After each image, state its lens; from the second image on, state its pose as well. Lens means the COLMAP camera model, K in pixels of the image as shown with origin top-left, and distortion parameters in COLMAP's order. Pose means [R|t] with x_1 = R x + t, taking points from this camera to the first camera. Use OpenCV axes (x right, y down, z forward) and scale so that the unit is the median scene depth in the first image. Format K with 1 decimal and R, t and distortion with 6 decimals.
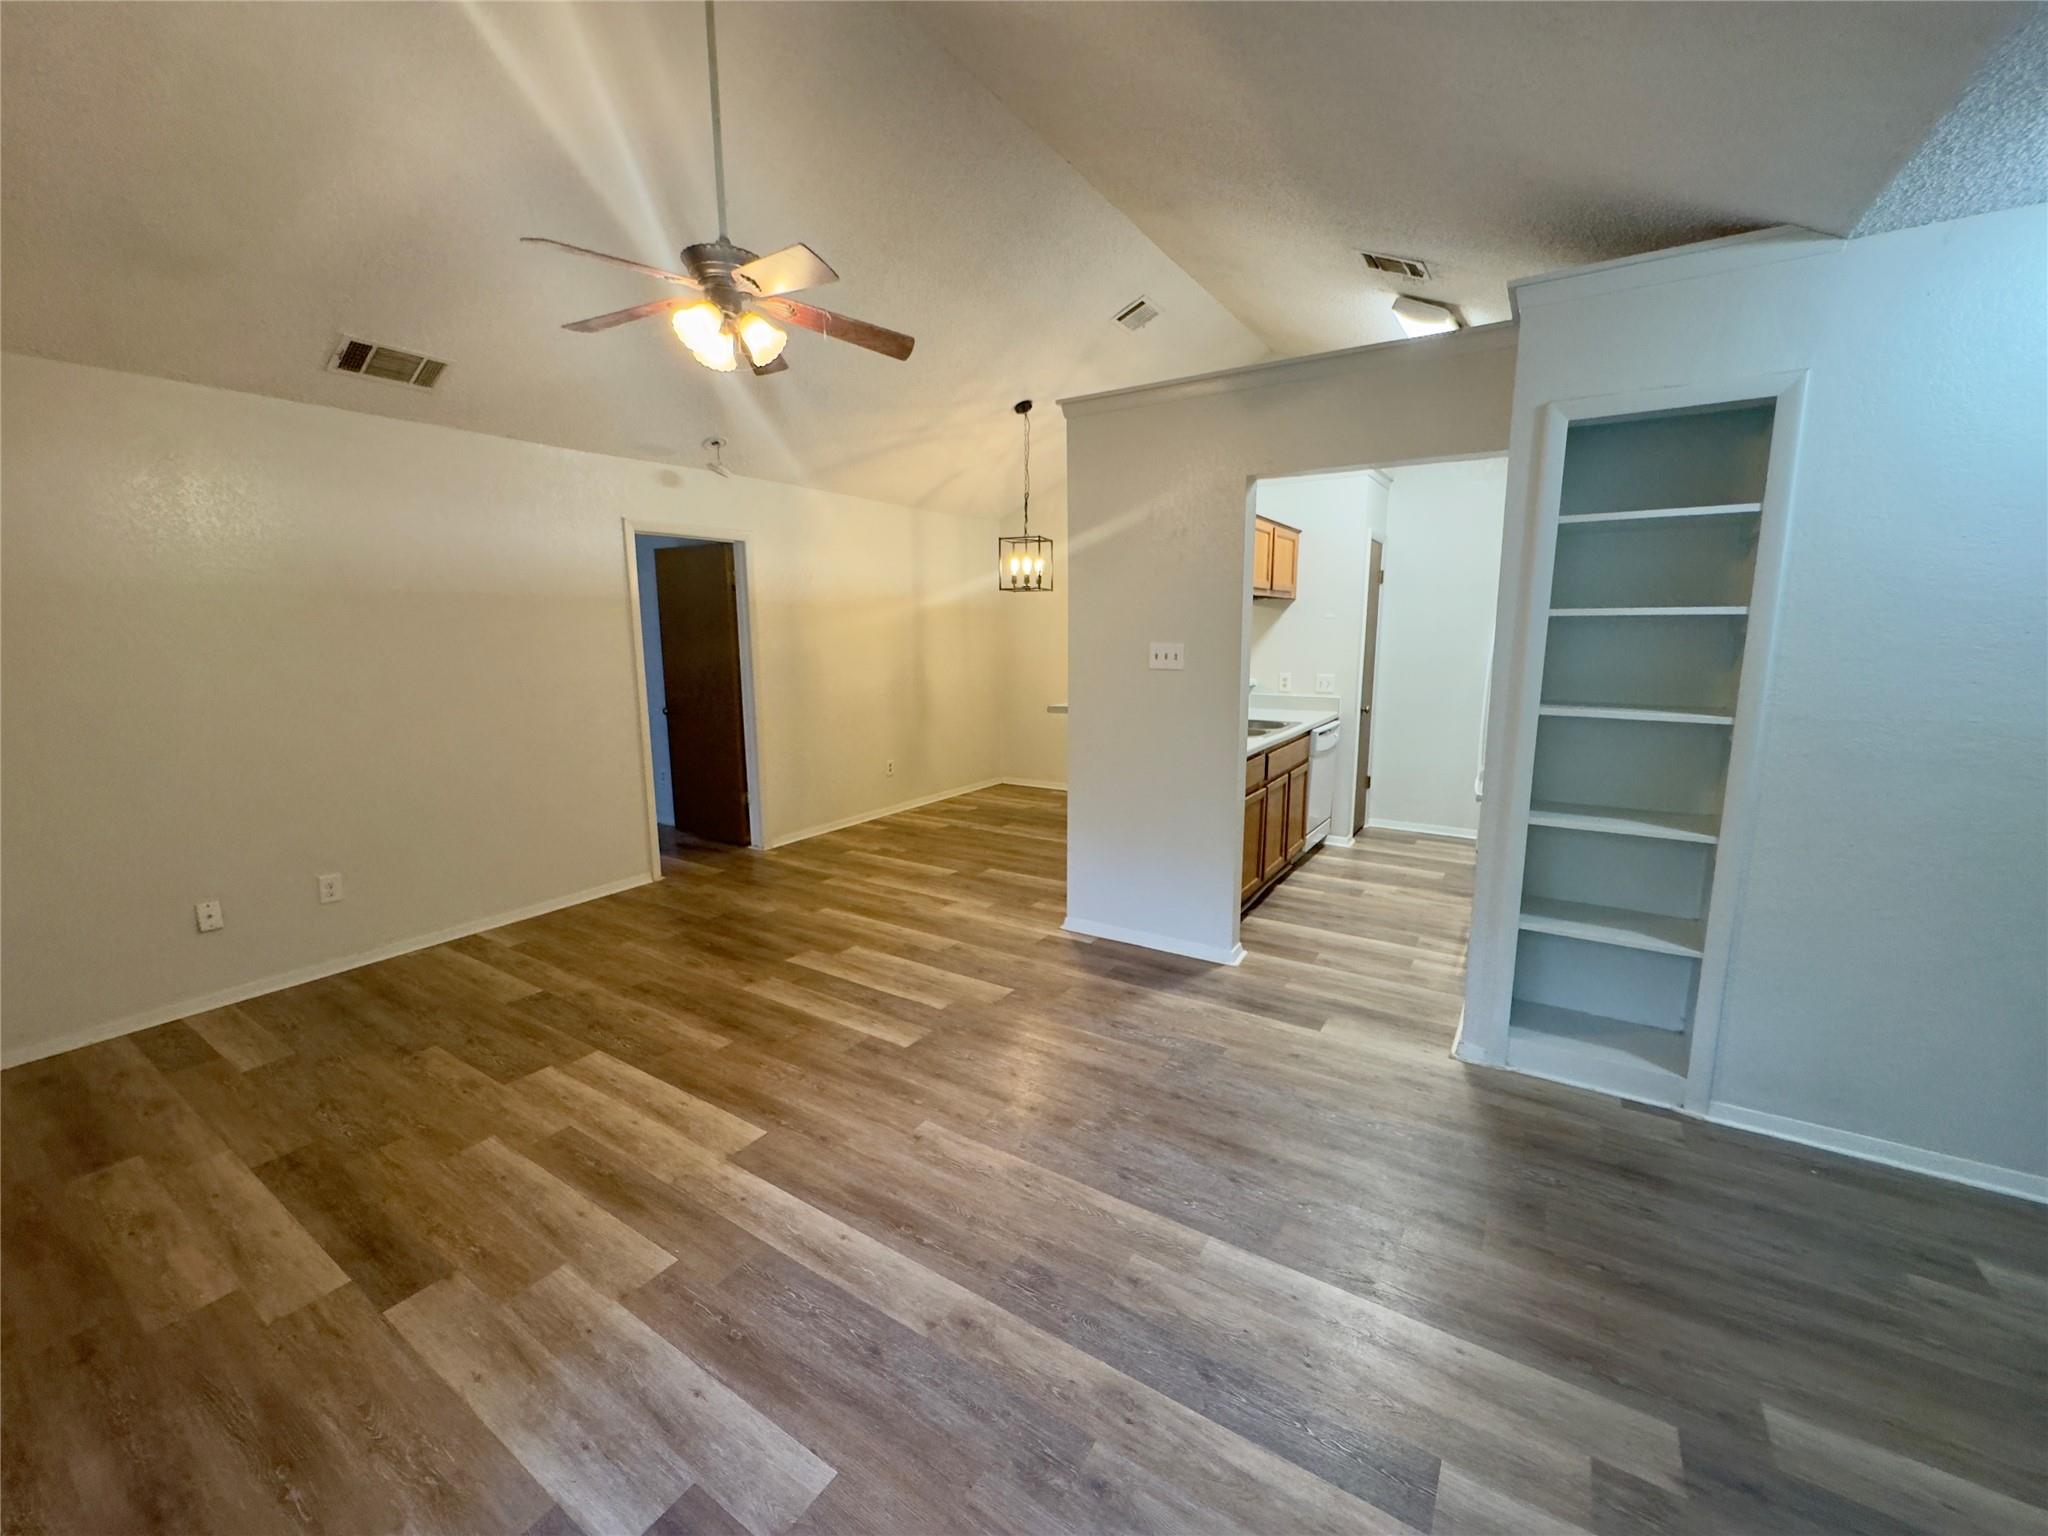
lens RADIAL K [[819.0, 0, 1021.8], [0, 819.0, 768.9], [0, 0, 1]] dist [-0.002127, 0.000036]
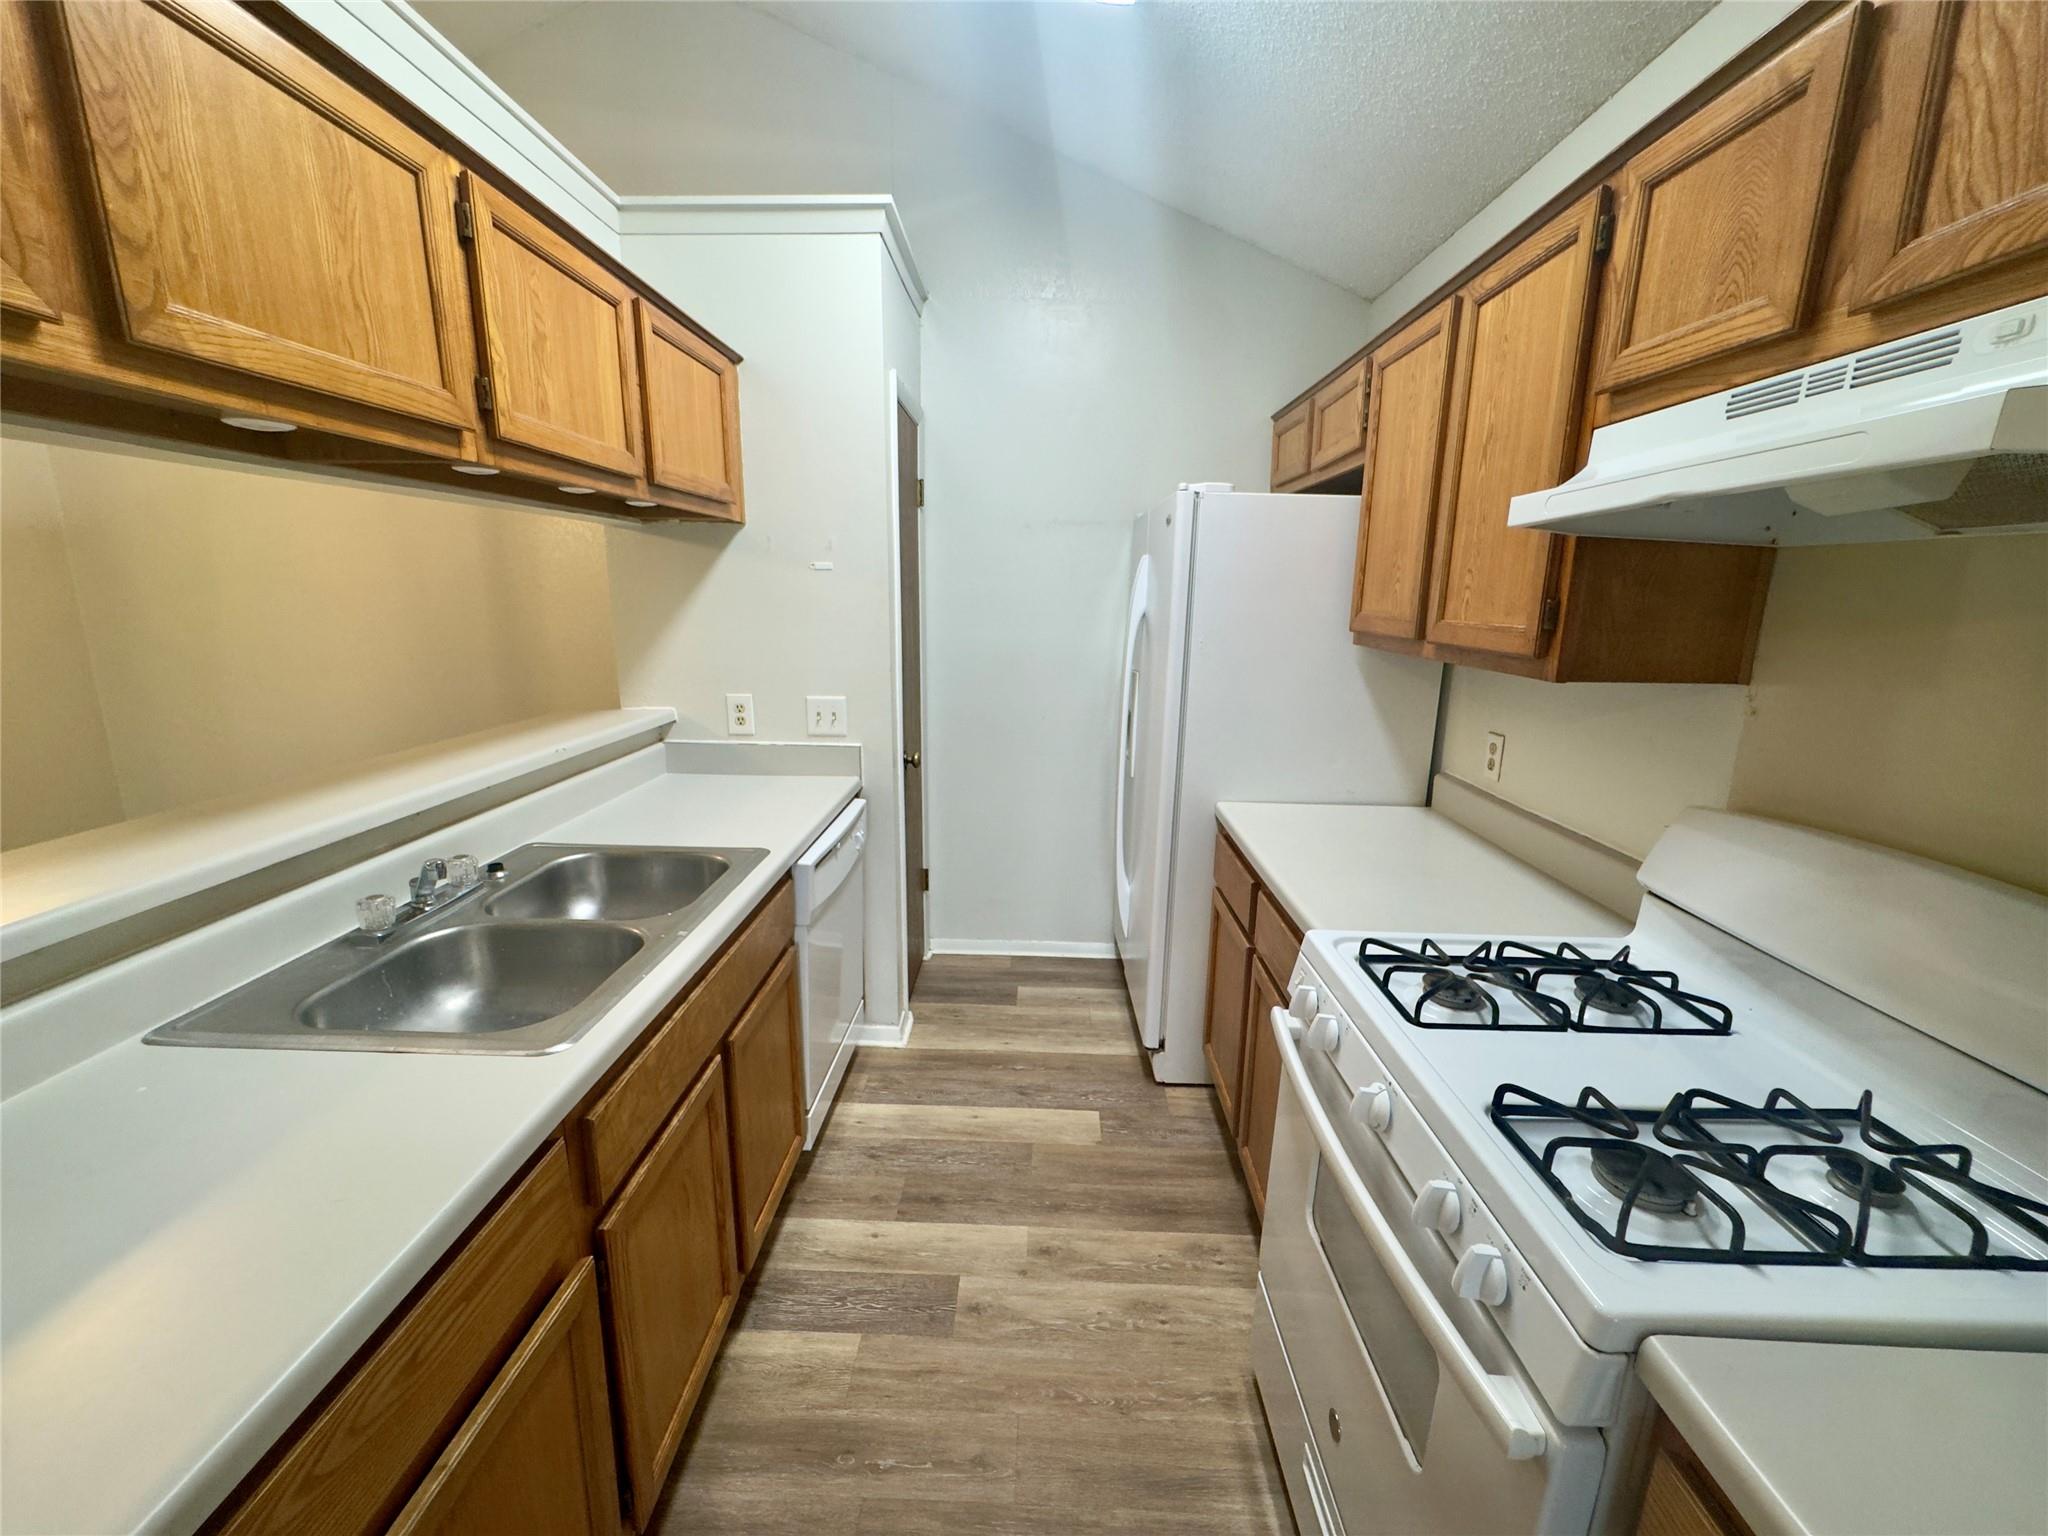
lens RADIAL K [[819.9, 0, 1024.0], [0, 819.9, 768.0], [0, 0, 1]] dist [-0.004962, 0.000922]
pose [[0.850084, -0.094367, 0.518123, 0.325949], [0.070887, 0.995365, 0.064984, -0.141126], [-0.521854, -0.018514, 0.852834, 0.803397]]
